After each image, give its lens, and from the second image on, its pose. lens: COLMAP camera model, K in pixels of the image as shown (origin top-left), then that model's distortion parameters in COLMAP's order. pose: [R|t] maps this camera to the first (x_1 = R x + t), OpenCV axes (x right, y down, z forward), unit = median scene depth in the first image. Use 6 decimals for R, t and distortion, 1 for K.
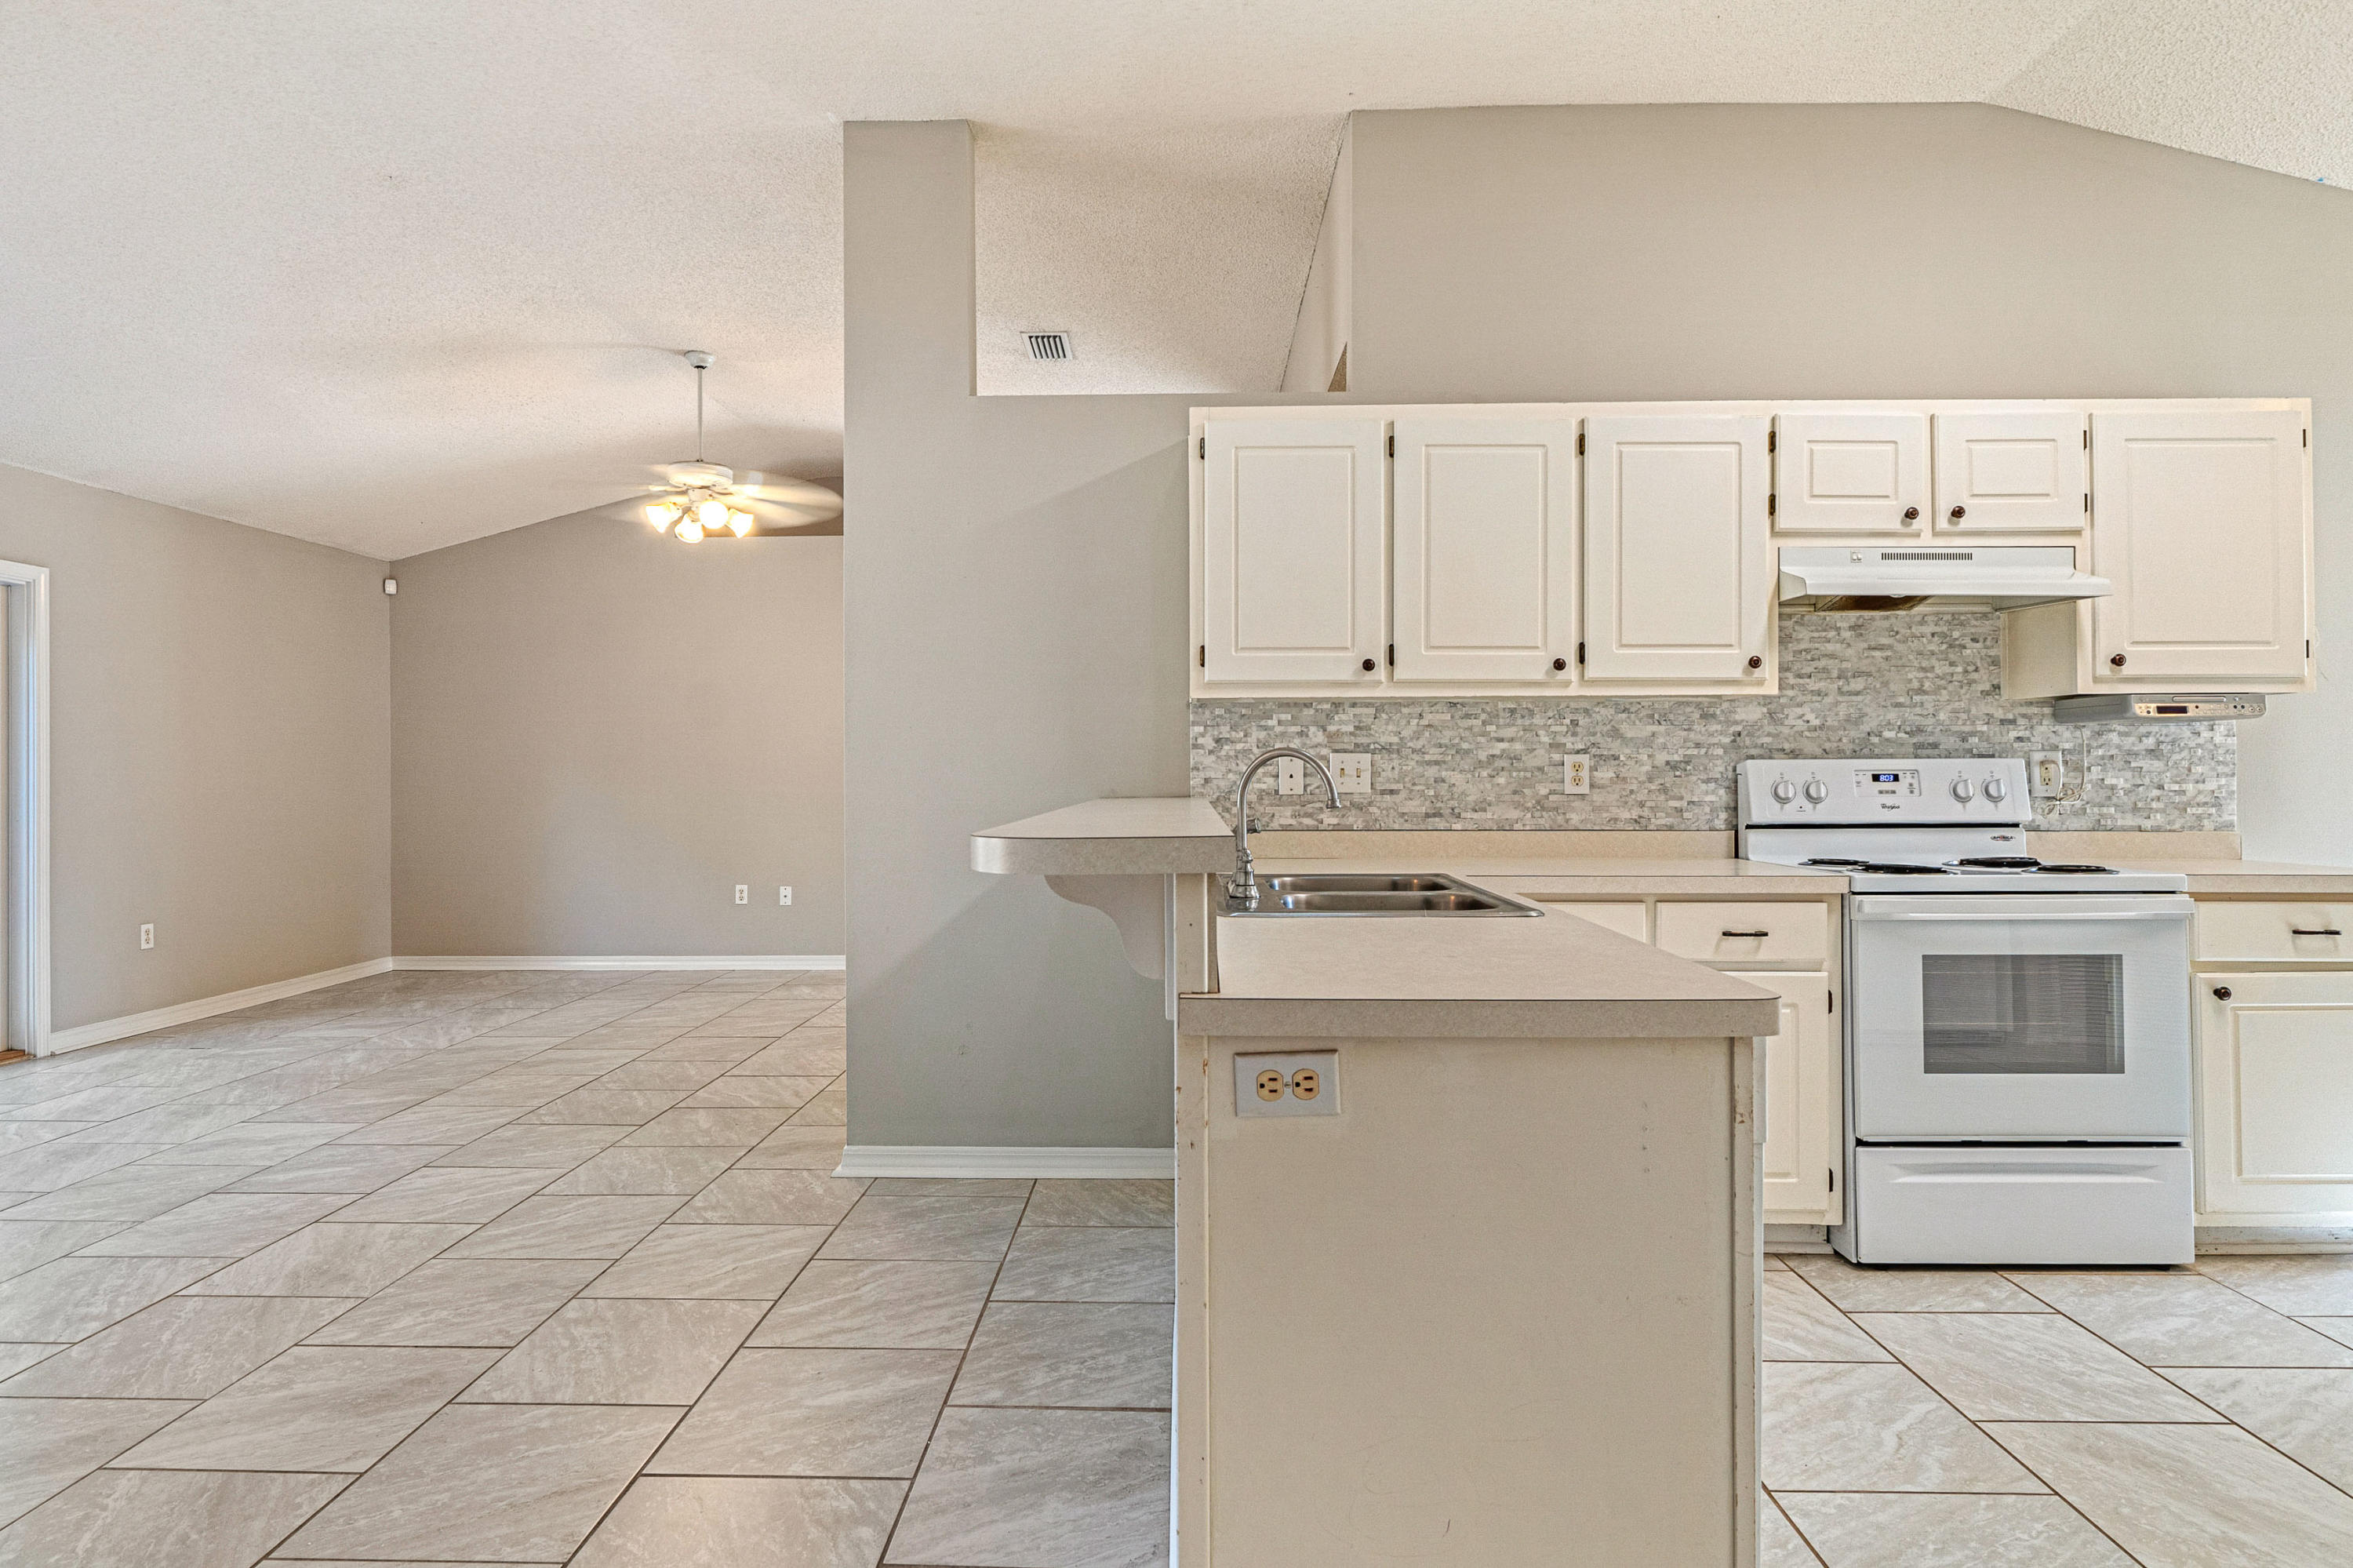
lens RADIAL K [[1261.8, 0, 1157.1], [0, 1261.8, 757.4], [0, 0, 1]] dist [-0.001281, -0.003405]
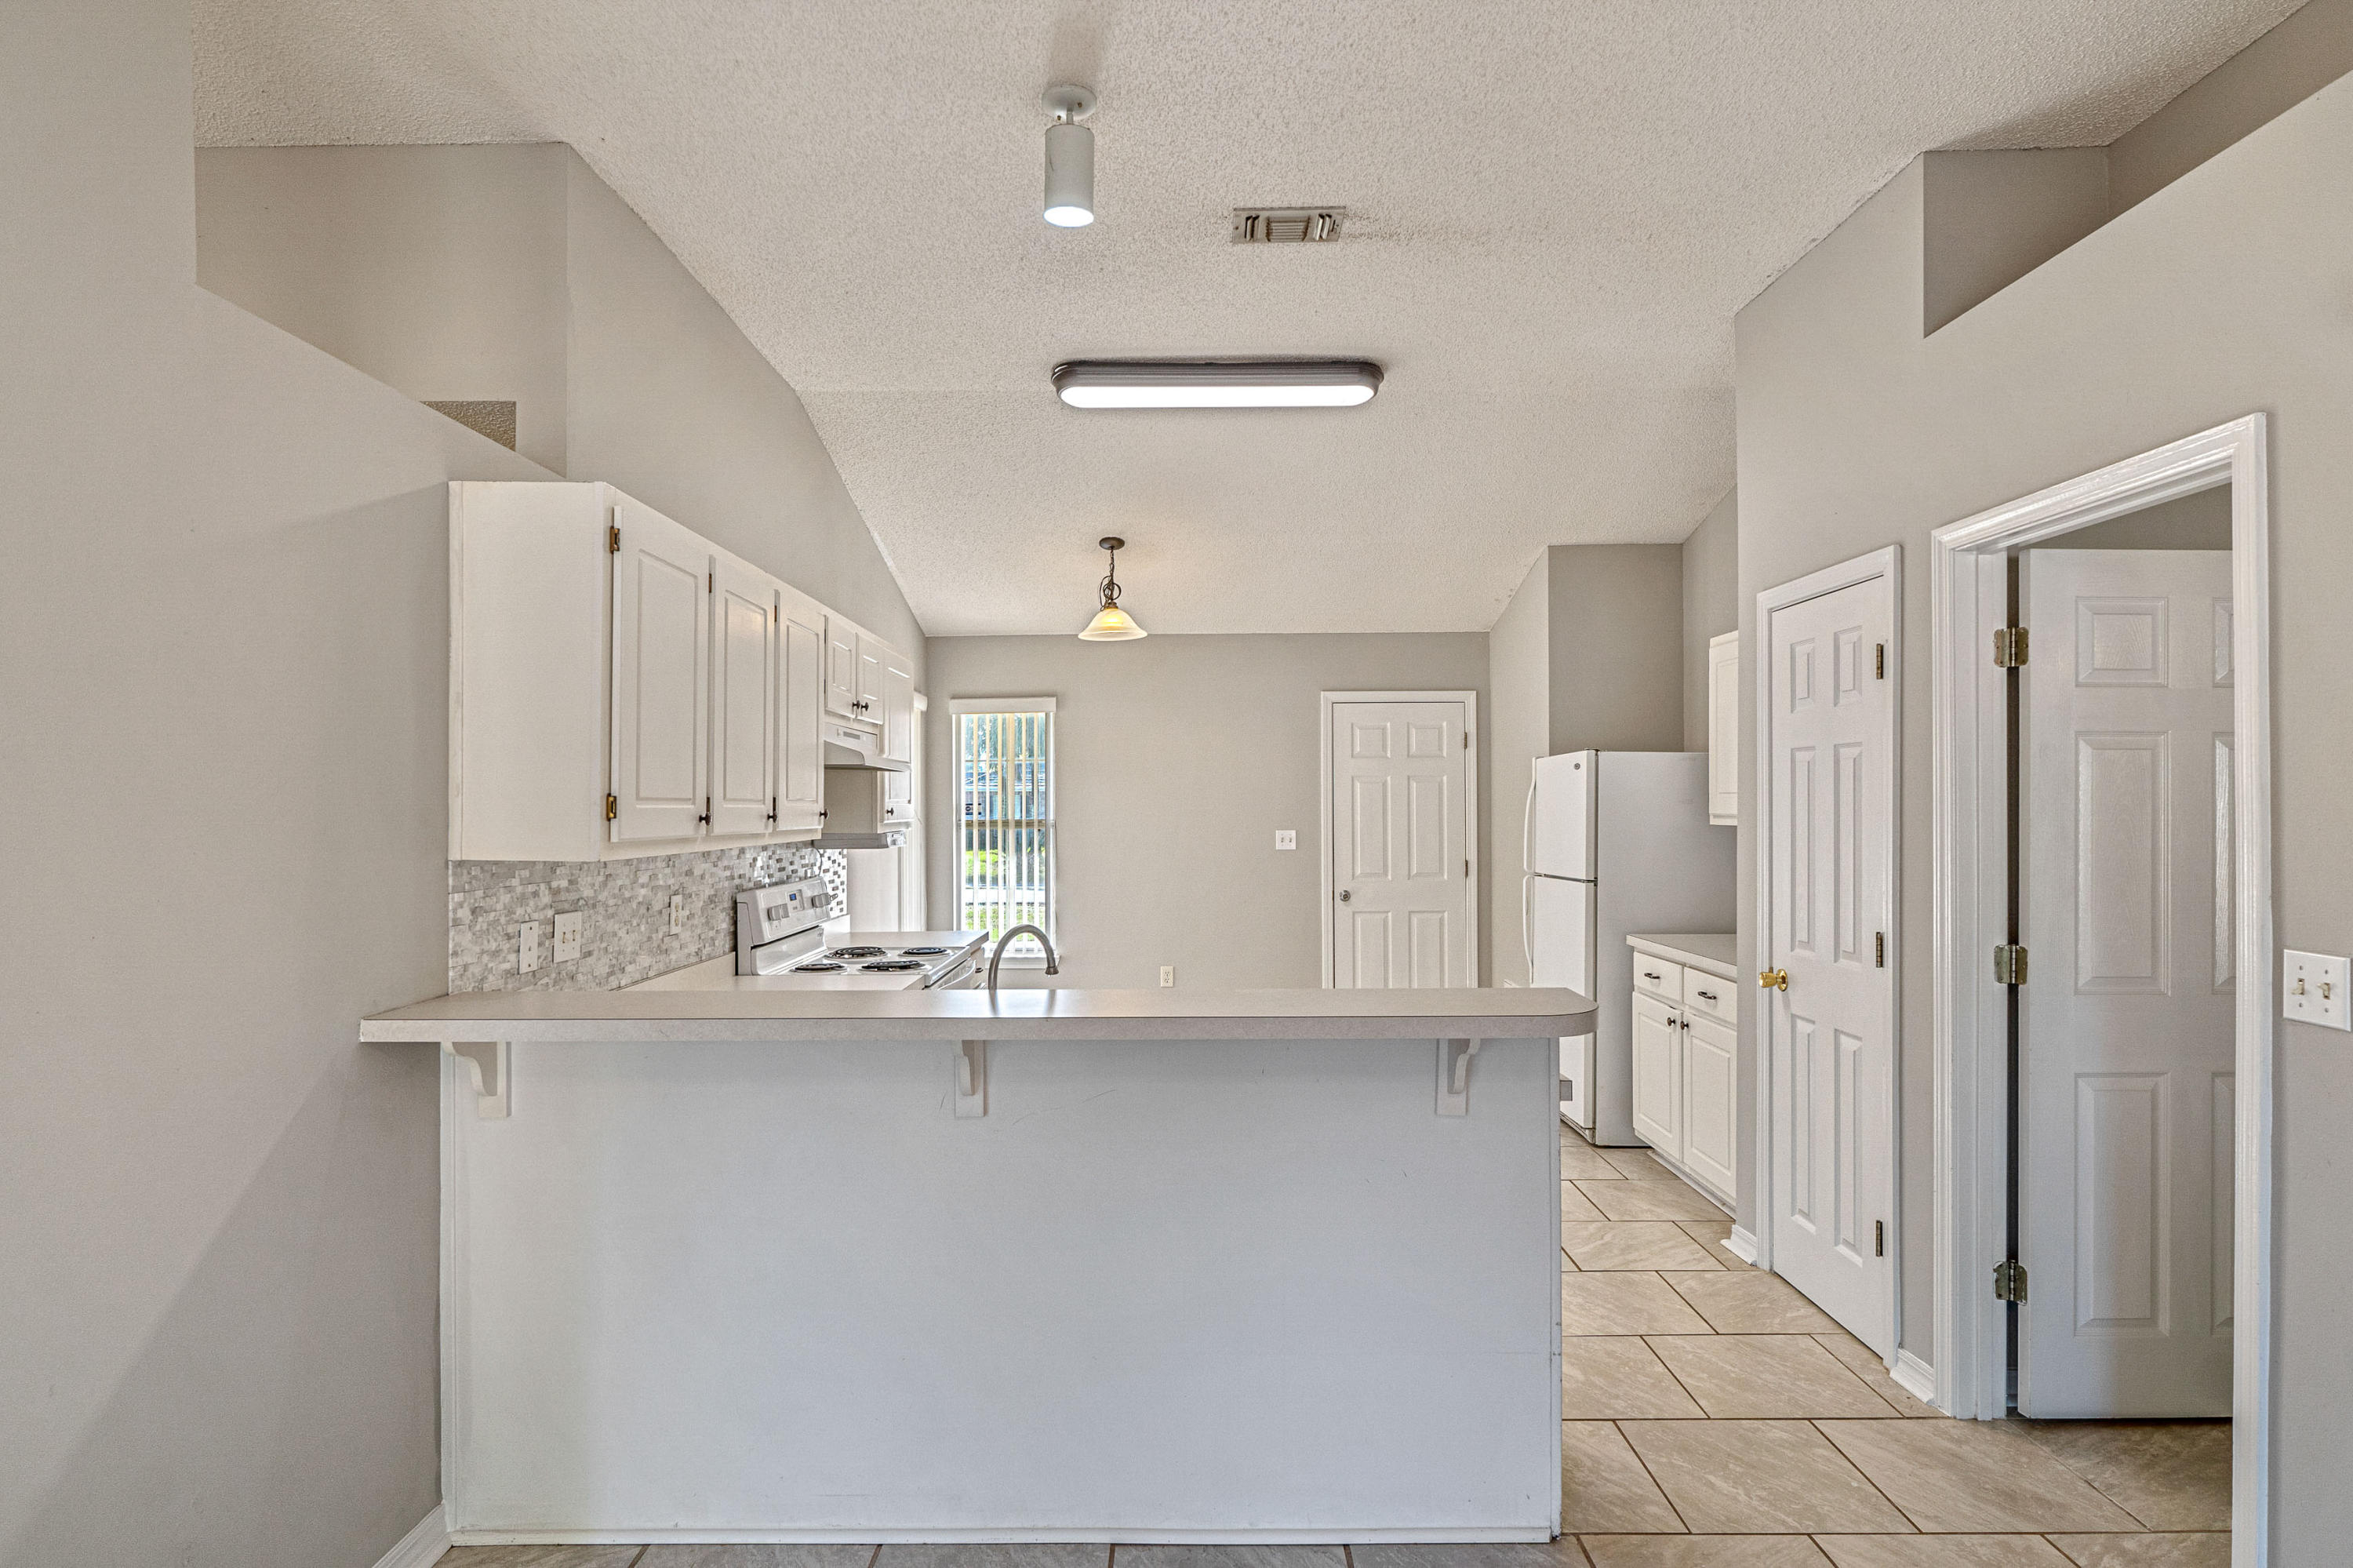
lens RADIAL K [[1228.9, 0, 1168.9], [0, 1228.9, 801.9], [0, 0, 1]] dist [-0.000867, -0.001529]
pose [[-0.018280, 0.004256, 0.999824, -0.672255], [-0.007074, 0.999965, -0.004385, -0.076655], [-0.999808, -0.007153, -0.018250, 0.621539]]
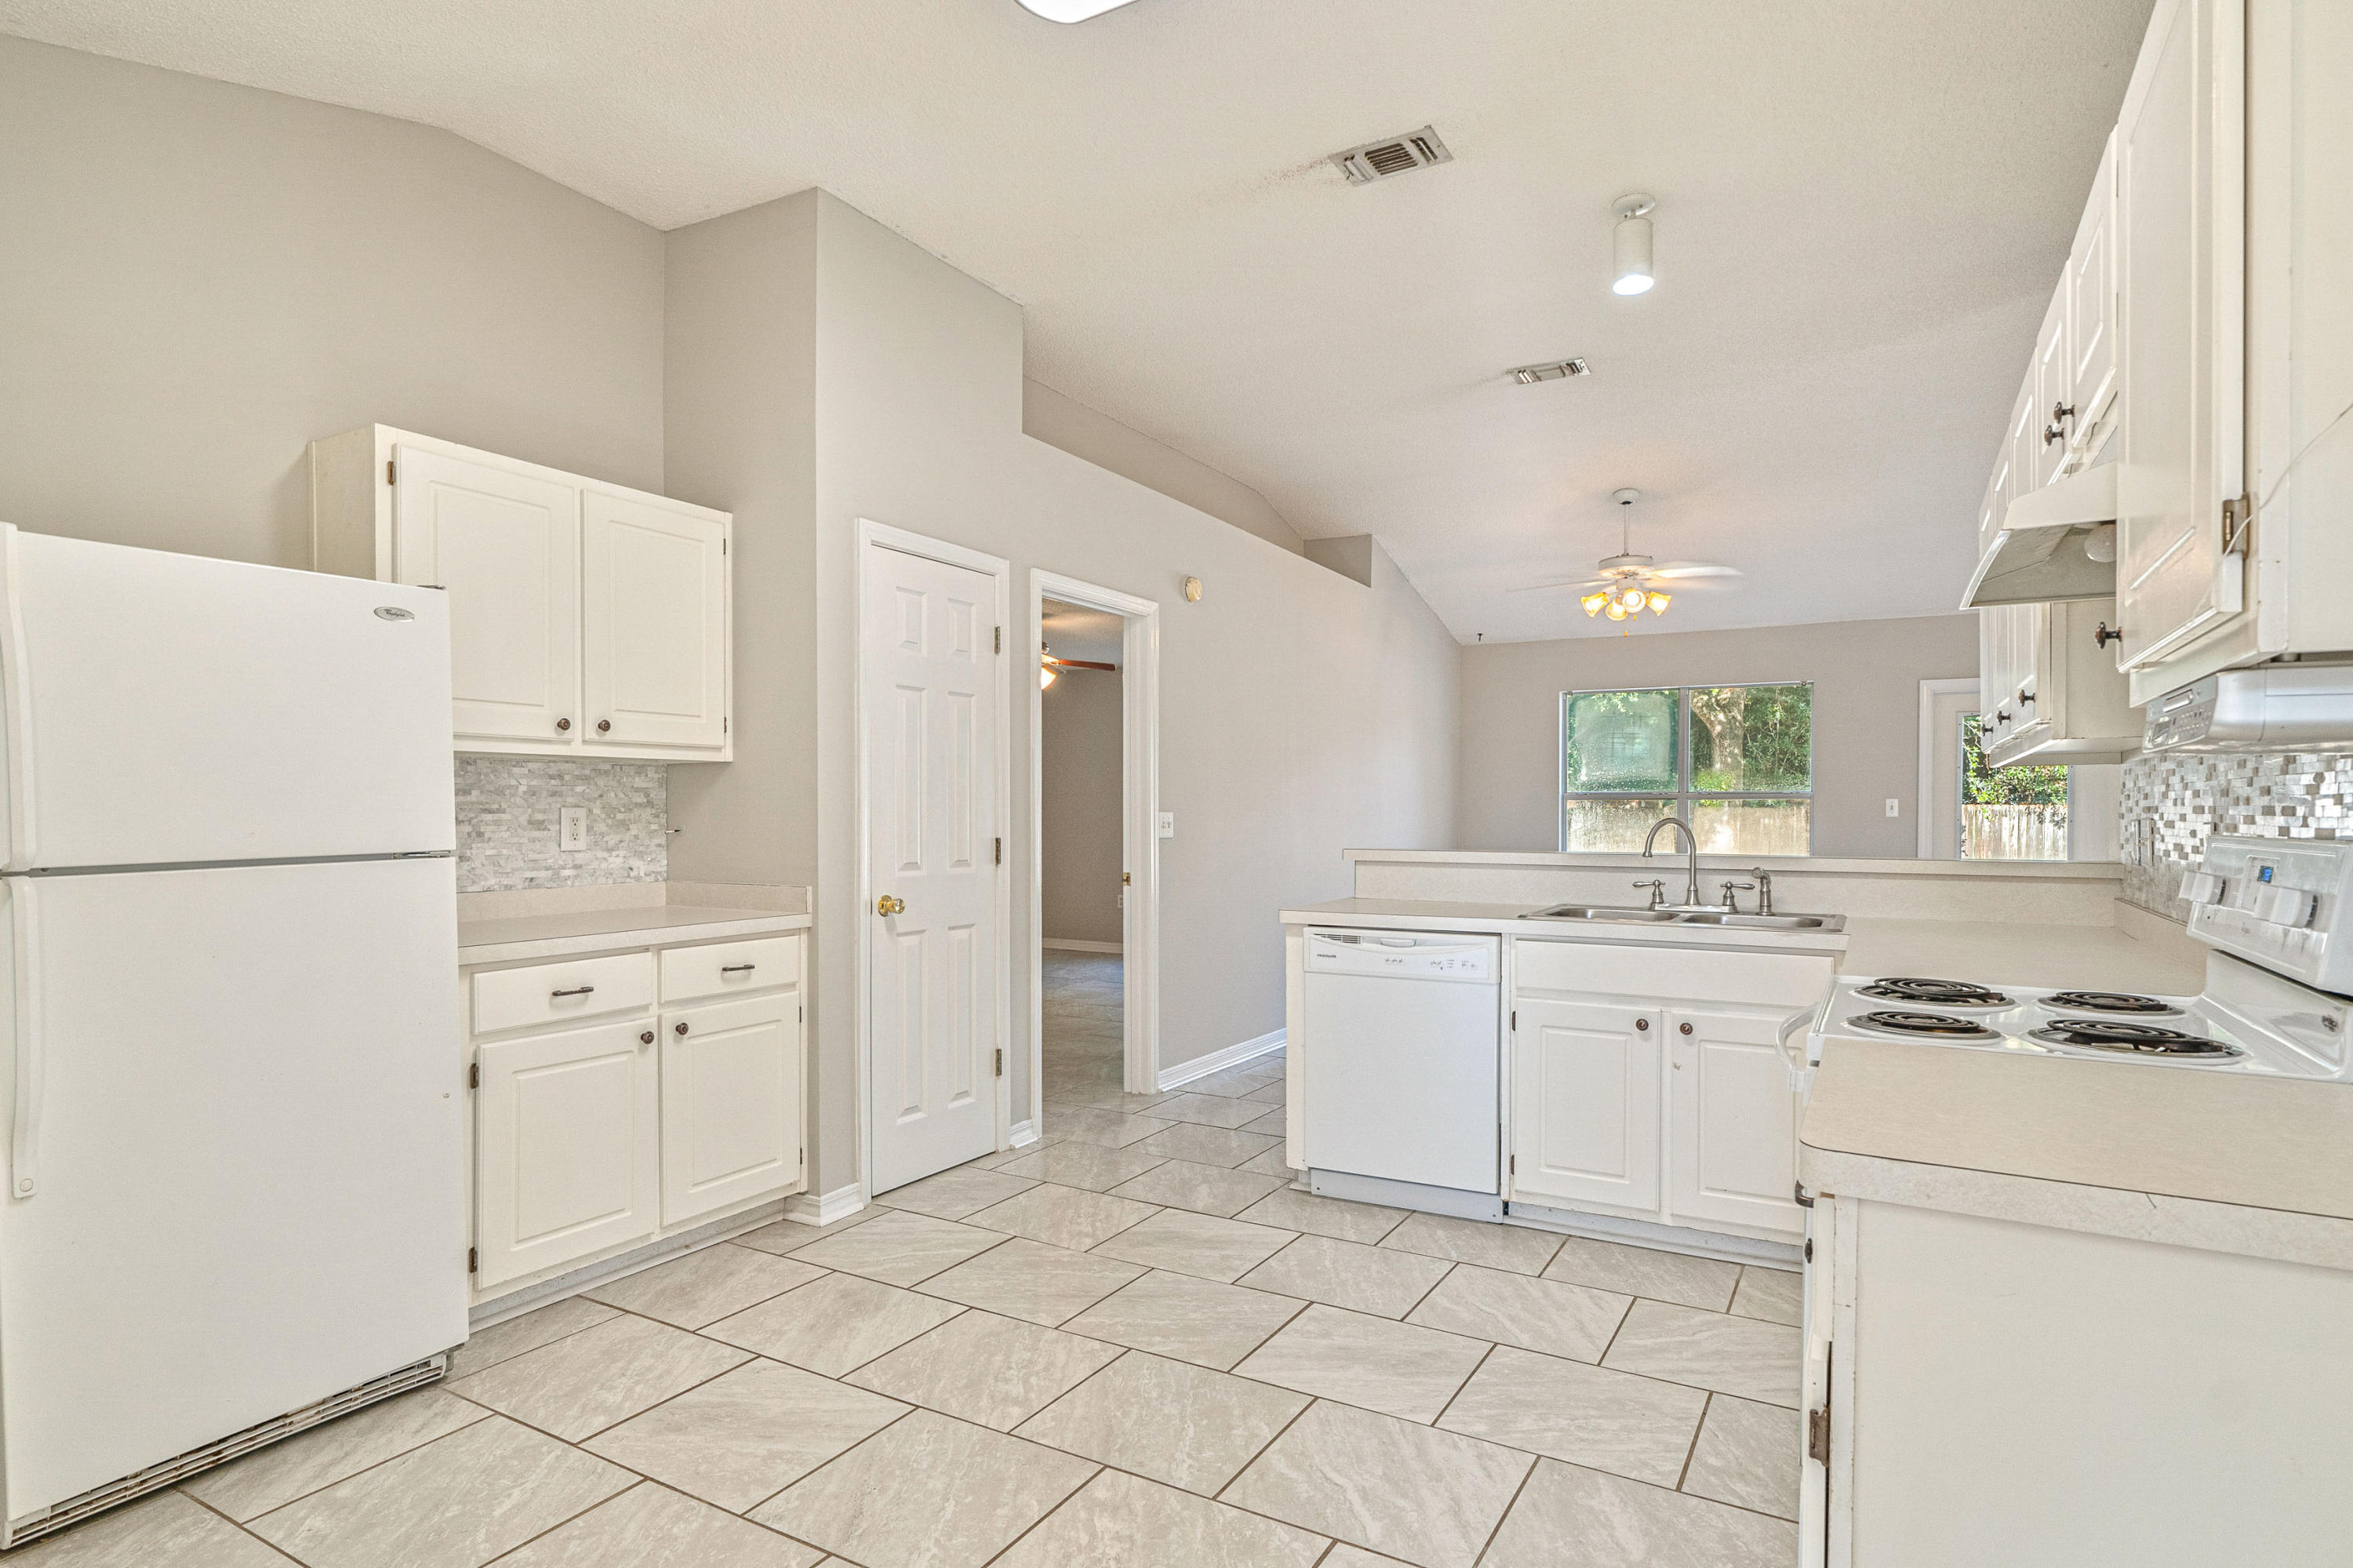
lens RADIAL K [[1249.7, 0, 1171.5], [0, 1249.7, 817.1], [0, 0, 1]] dist [0.000316, -0.000371]
pose [[-0.473283, 0.006601, -0.880886, 1.211722], [0.008938, 0.999956, 0.002690, -0.012665], [0.880865, -0.006600, -0.473321, 0.825052]]
